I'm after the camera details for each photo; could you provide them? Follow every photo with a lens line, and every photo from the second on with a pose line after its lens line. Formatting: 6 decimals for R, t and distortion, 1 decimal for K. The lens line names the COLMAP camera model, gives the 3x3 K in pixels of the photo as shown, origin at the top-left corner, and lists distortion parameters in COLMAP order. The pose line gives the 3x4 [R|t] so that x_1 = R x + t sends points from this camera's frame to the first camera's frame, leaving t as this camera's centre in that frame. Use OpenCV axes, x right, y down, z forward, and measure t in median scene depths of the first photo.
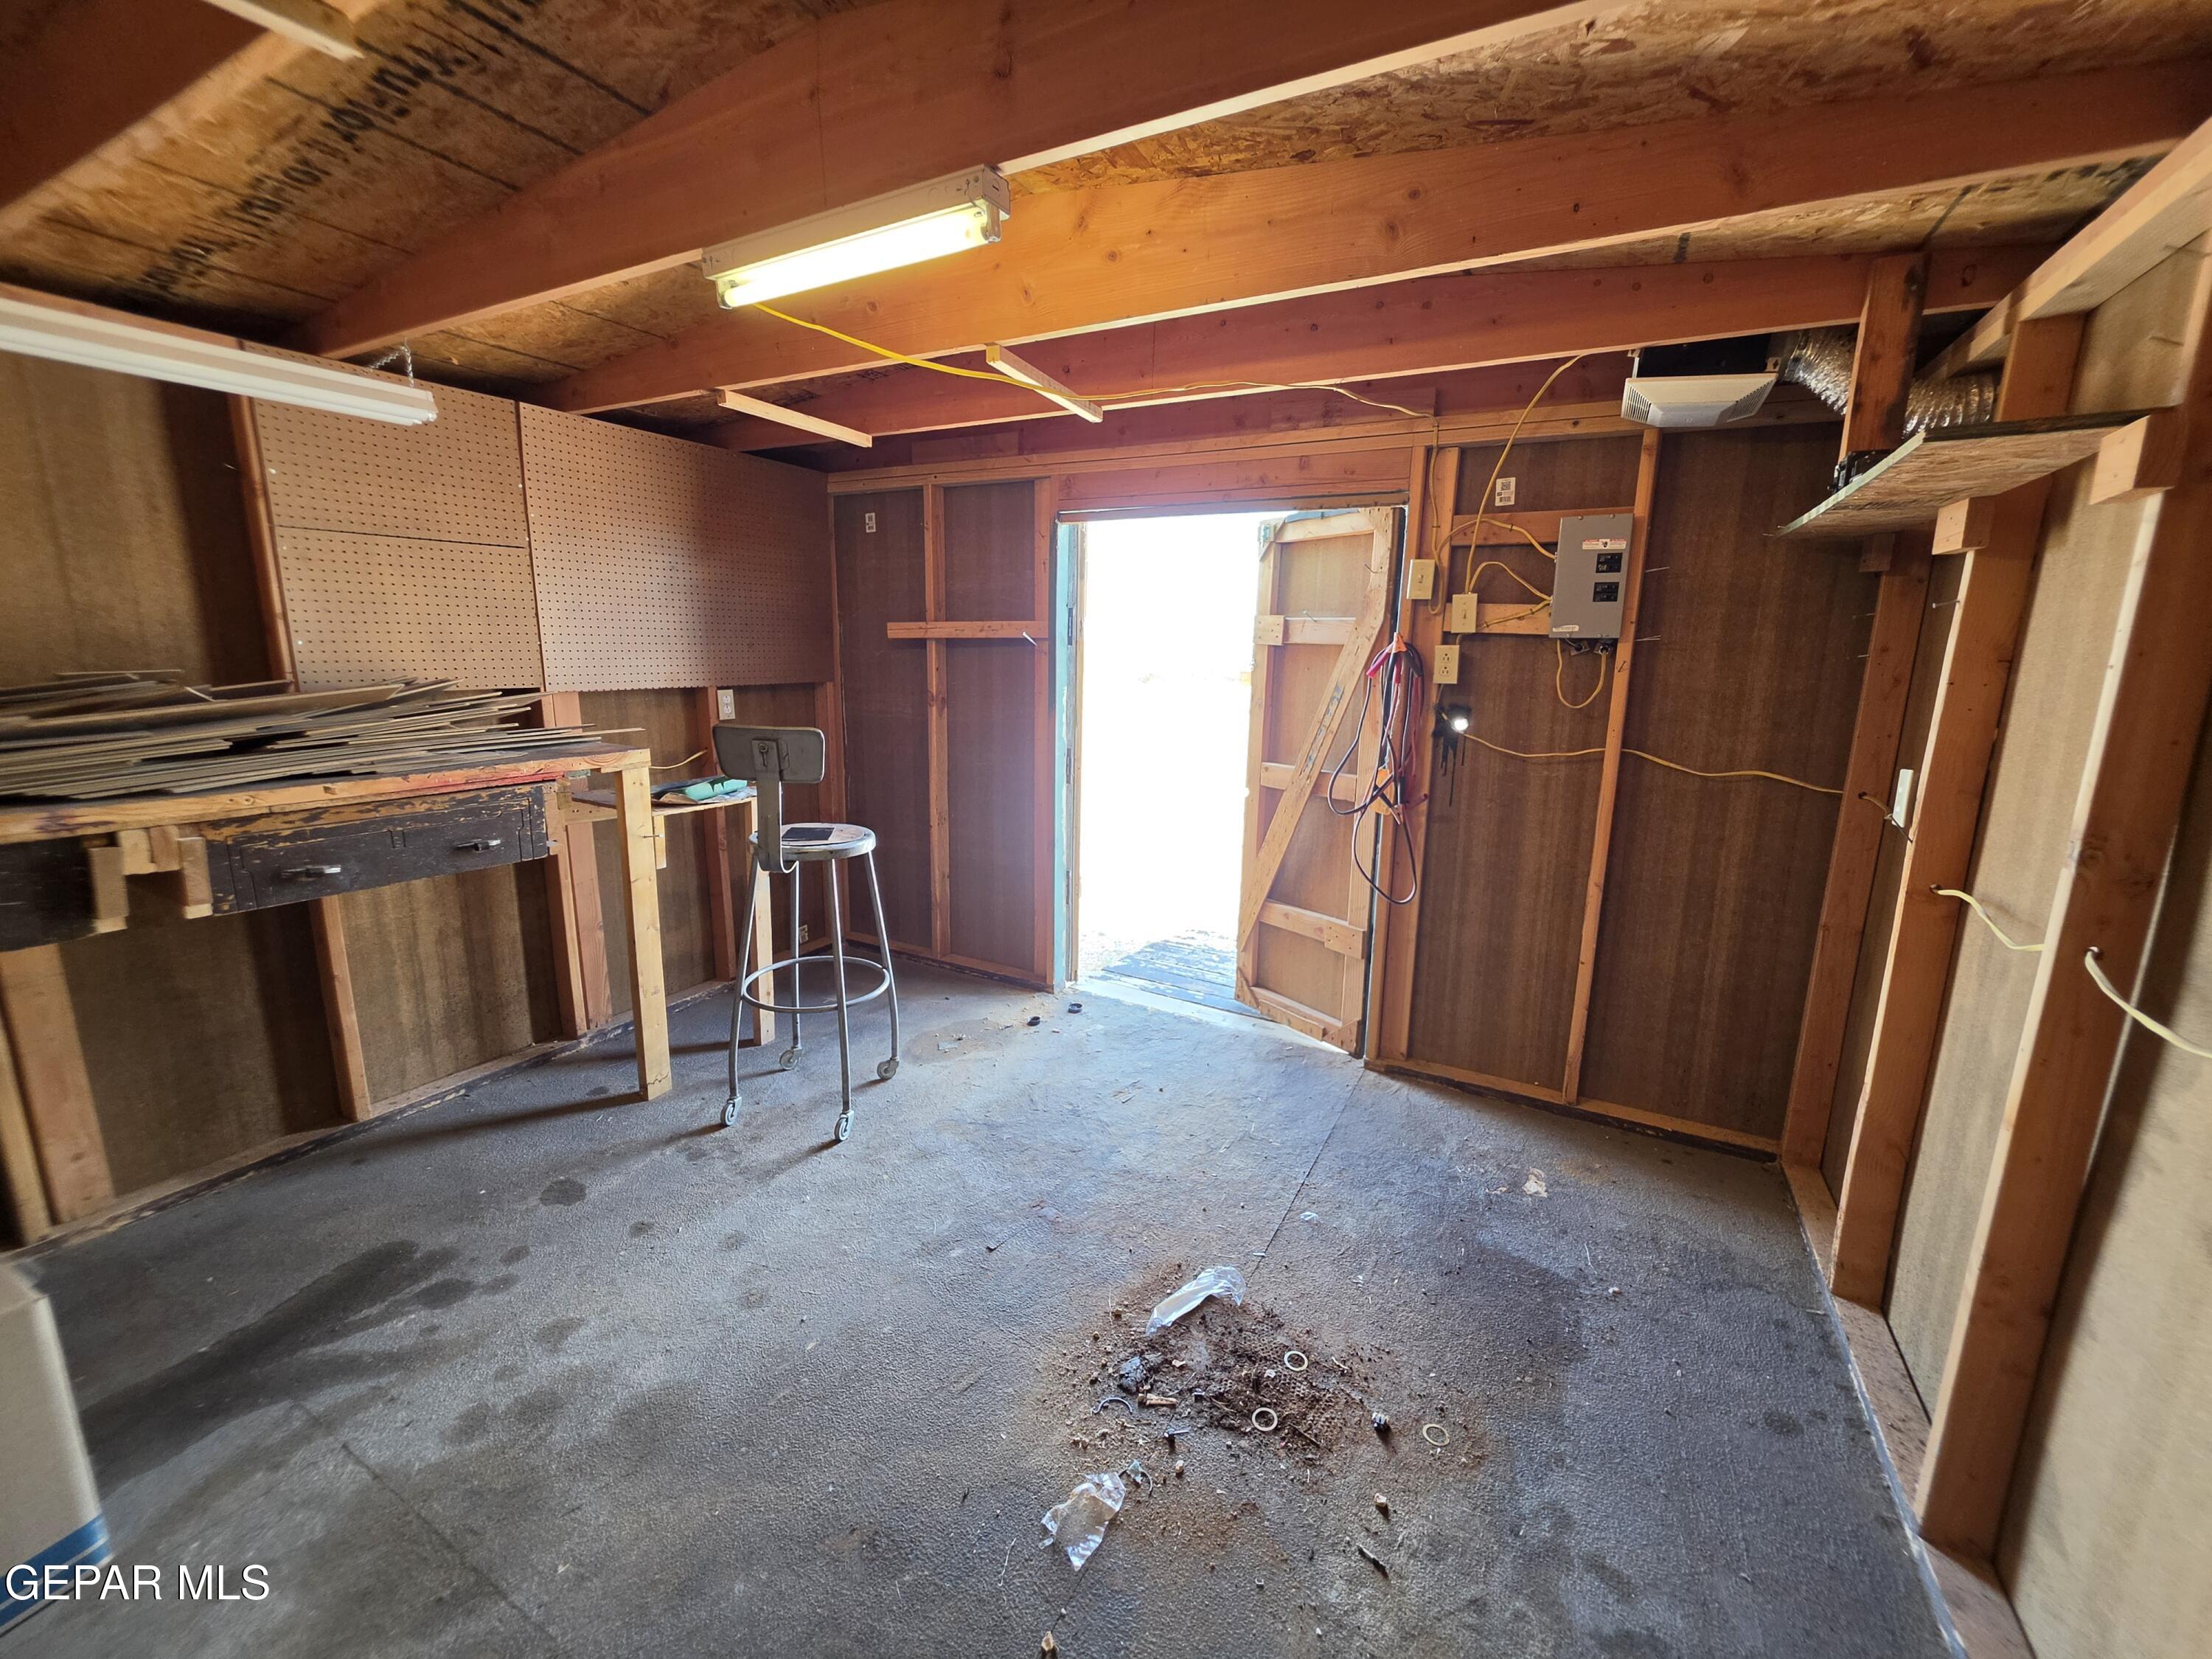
lens RADIAL K [[891.1, 0, 1097.7], [0, 891.1, 824.0], [0, 0, 1]] dist [-0.001533, 0.000023]
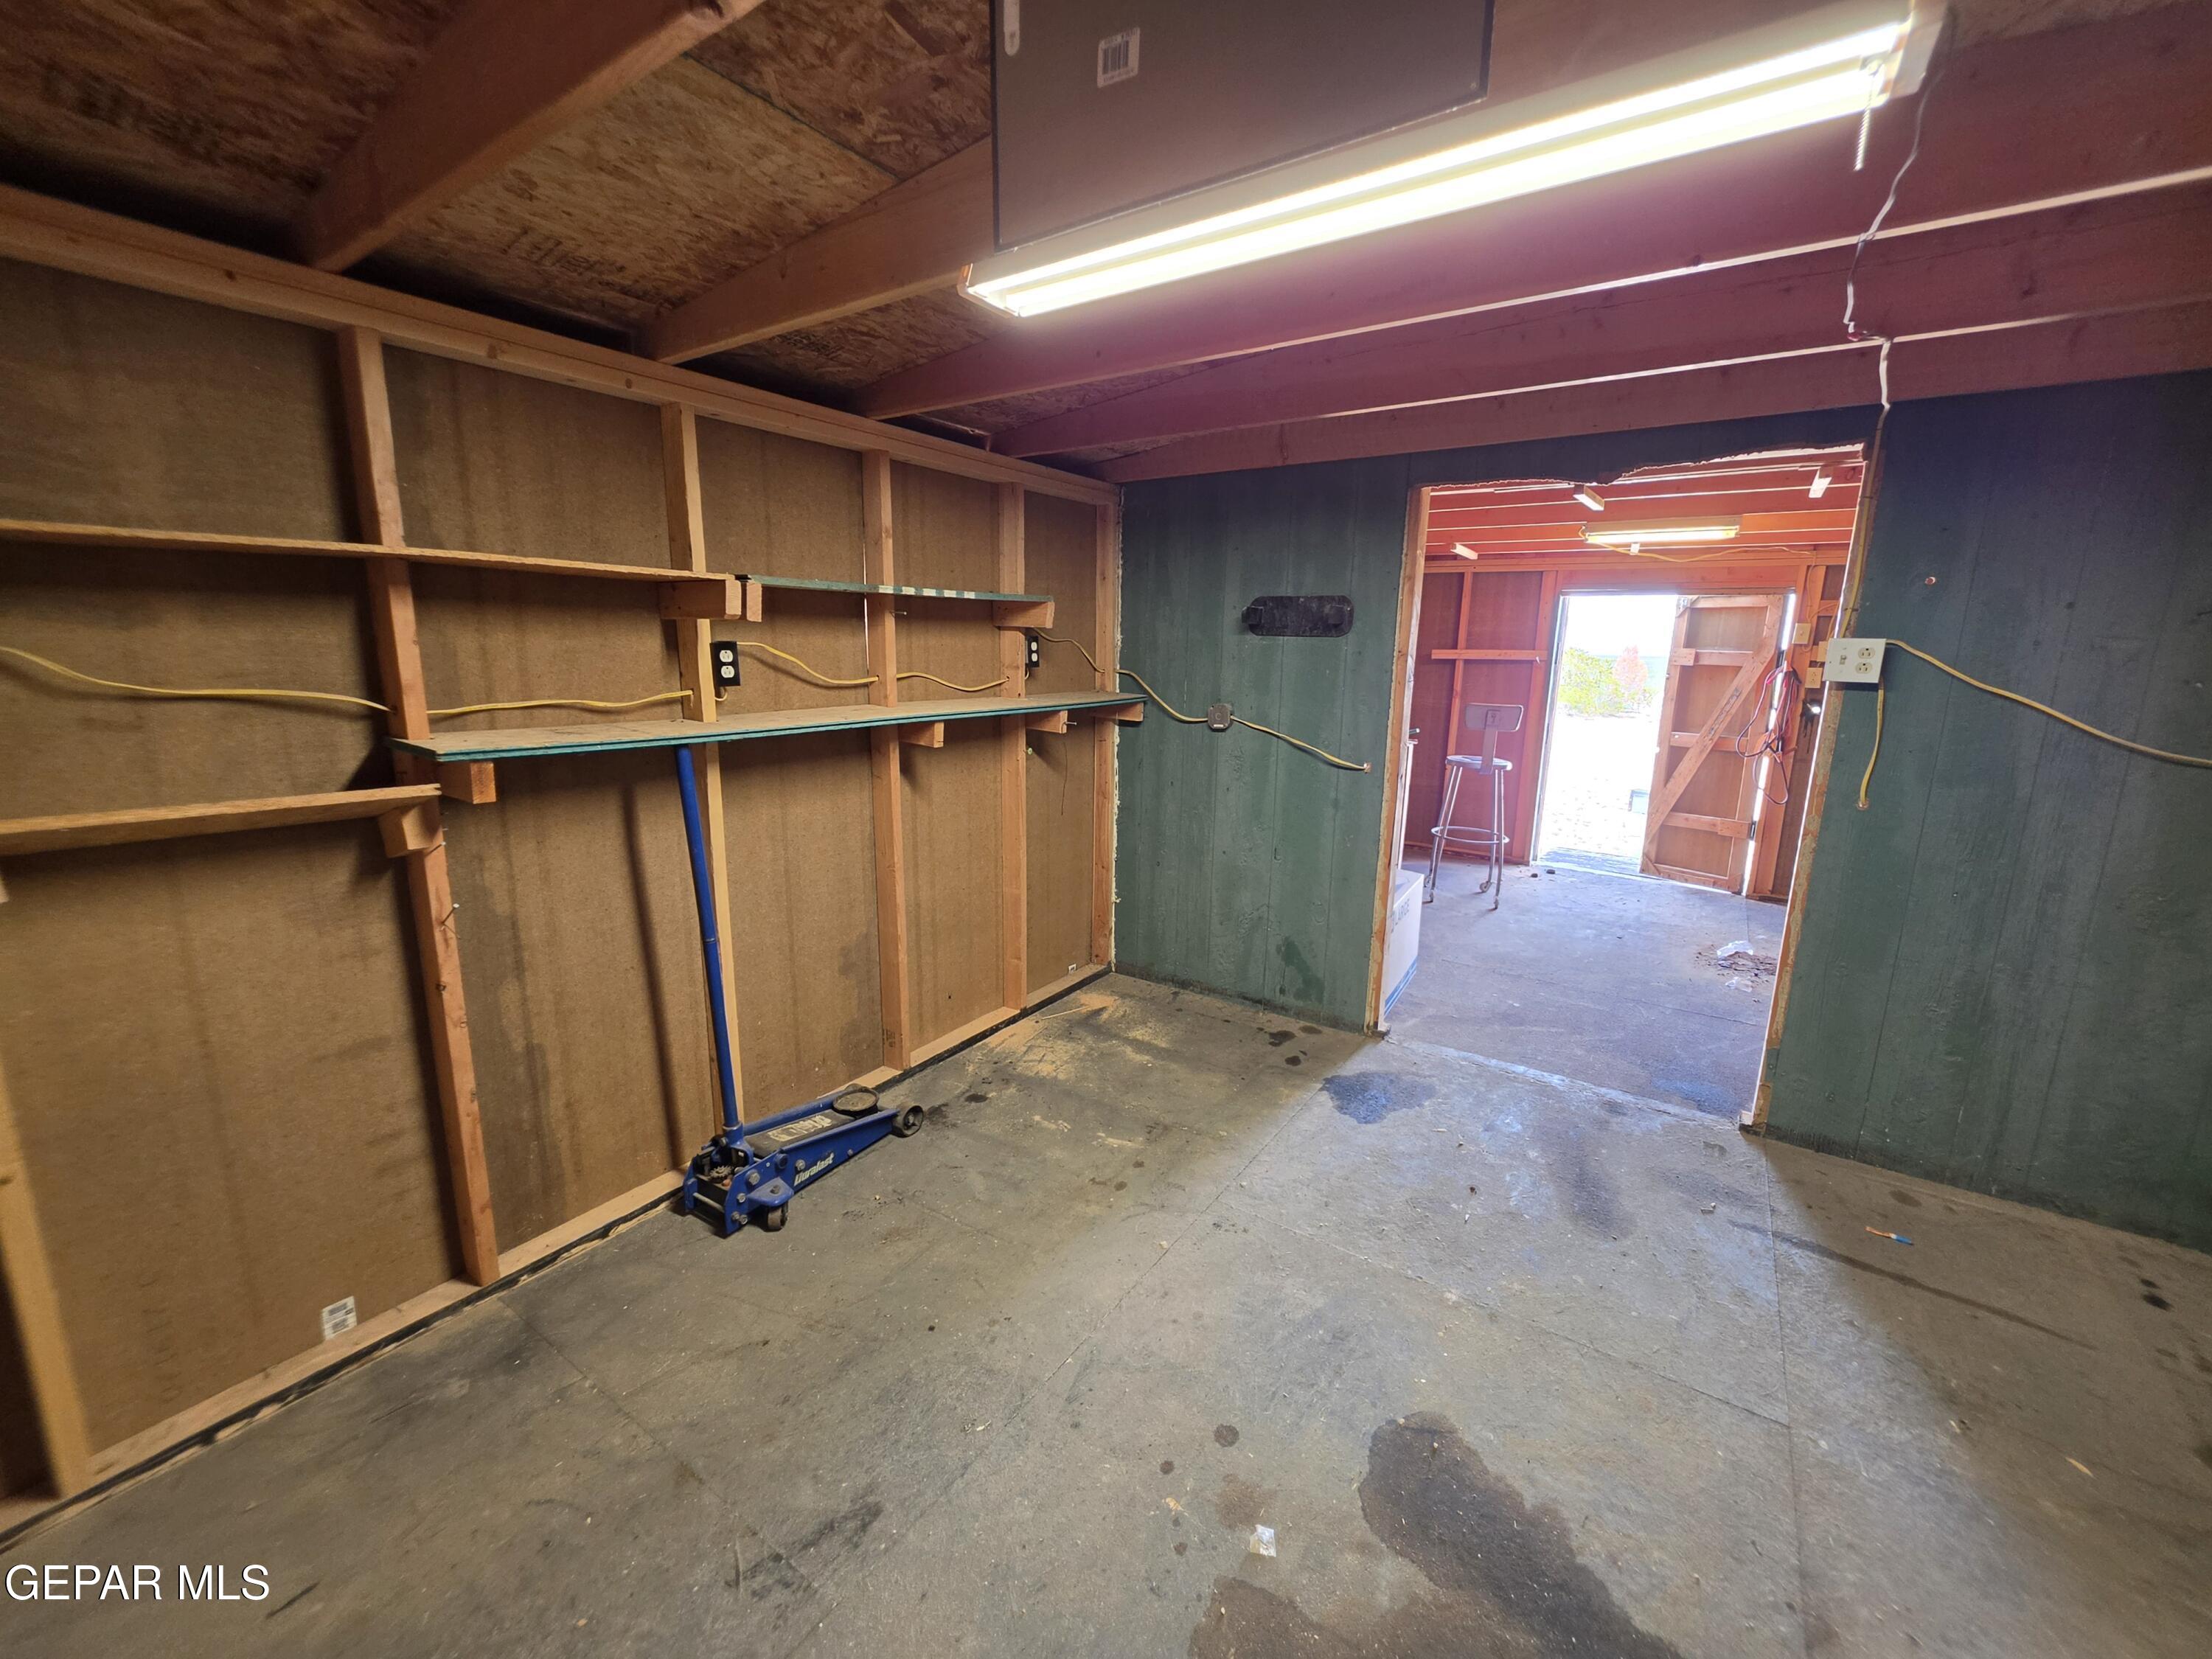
lens RADIAL K [[891.1, 0, 1103.7], [0, 891.1, 820.7], [0, 0, 1]] dist [-0.001533, 0.000023]
pose [[0.994242, 0.023438, -0.104565, -0.752078], [-0.024037, 0.999701, -0.004470, 0.141985], [0.104429, 0.006957, 0.994508, -0.870416]]
